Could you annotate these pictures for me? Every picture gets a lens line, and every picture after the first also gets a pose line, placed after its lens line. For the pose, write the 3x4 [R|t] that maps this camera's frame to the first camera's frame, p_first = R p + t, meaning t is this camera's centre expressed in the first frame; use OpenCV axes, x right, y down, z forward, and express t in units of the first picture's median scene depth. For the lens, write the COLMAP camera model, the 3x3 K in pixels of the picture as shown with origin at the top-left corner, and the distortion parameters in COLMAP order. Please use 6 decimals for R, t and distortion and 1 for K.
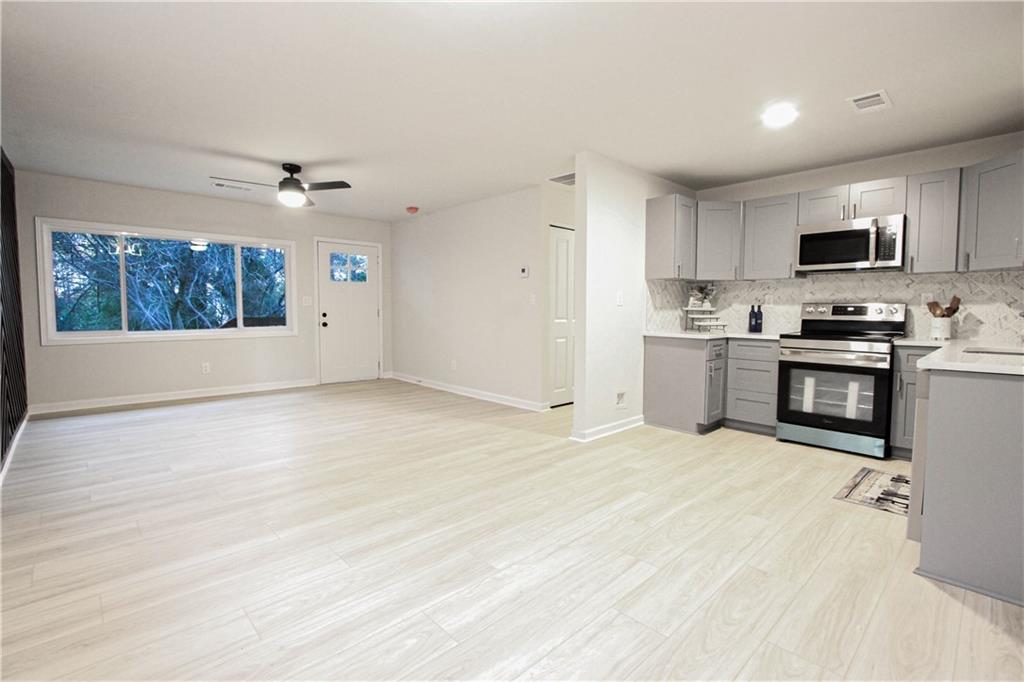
lens RADIAL K [[472.2, 0, 512.1], [0, 472.2, 337.5], [0, 0, 1]] dist [-0.014113, -0.000043]
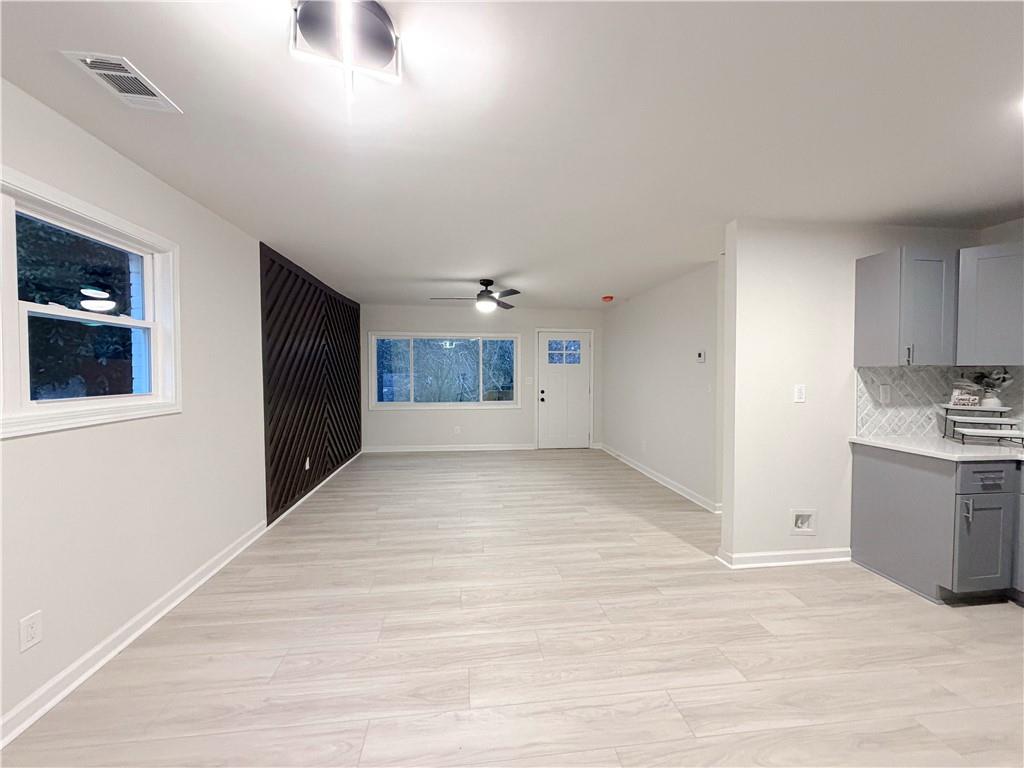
lens RADIAL K [[406.8, 0, 510.7], [0, 406.8, 384.1], [0, 0, 1]] dist [-0.000754, -0.000219]
pose [[0.803786, 0.015705, -0.594711, 0.238341], [-0.035590, 0.999130, -0.021717, -0.065082], [0.593853, 0.038622, 0.803646, 0.169500]]
